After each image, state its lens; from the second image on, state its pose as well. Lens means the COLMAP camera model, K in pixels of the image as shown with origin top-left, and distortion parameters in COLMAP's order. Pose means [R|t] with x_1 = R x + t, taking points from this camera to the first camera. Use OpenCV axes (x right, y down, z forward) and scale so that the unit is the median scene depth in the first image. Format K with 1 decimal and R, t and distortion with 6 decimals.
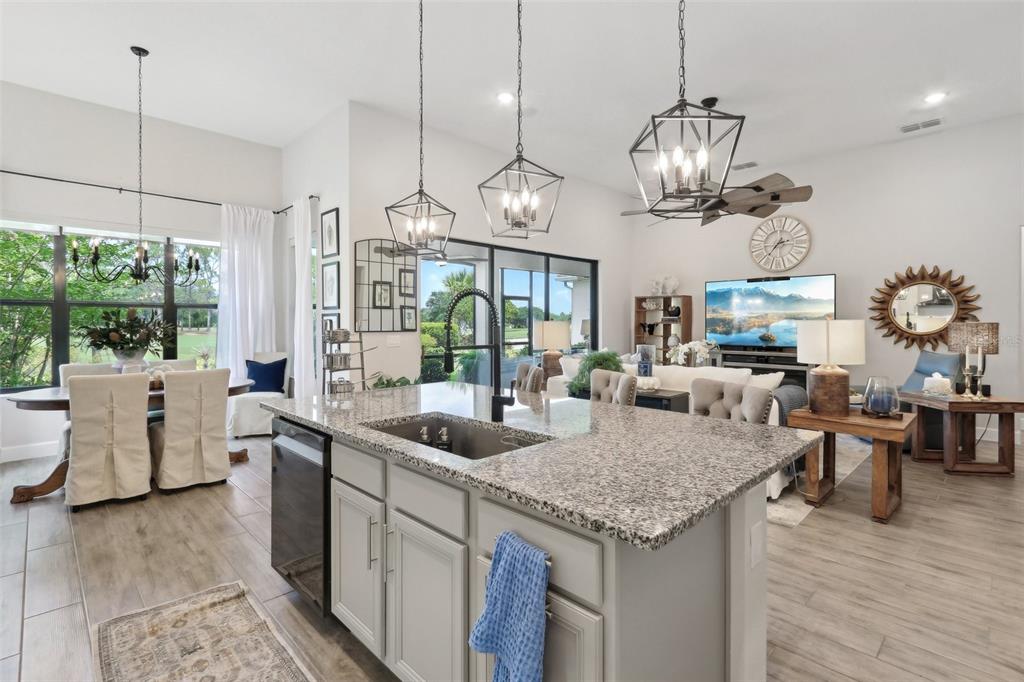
lens RADIAL K [[481.1, 0, 508.7], [0, 481.1, 335.9], [0, 0, 1]] dist [-0.004973, 0.002945]
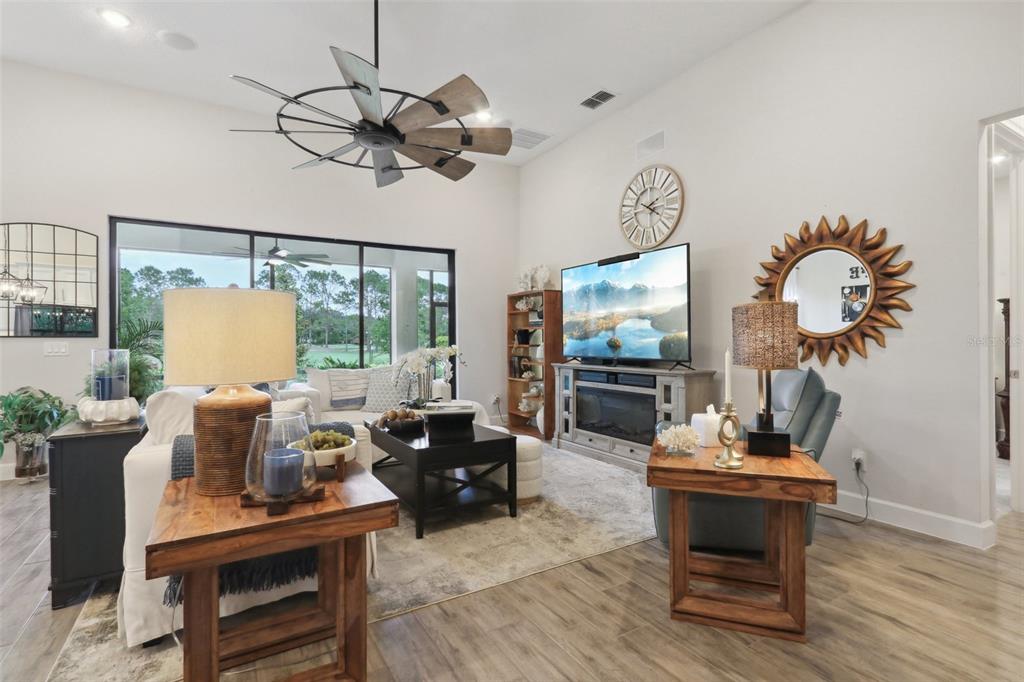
lens RADIAL K [[481.1, 0, 505.7], [0, 481.1, 346.6], [0, 0, 1]] dist [-0.004973, 0.002945]
pose [[0.968995, -0.000305, -0.247080, 0.513856], [-0.002908, 0.999916, -0.012638, 0.013121], [0.247063, 0.012965, 0.968913, 0.283465]]
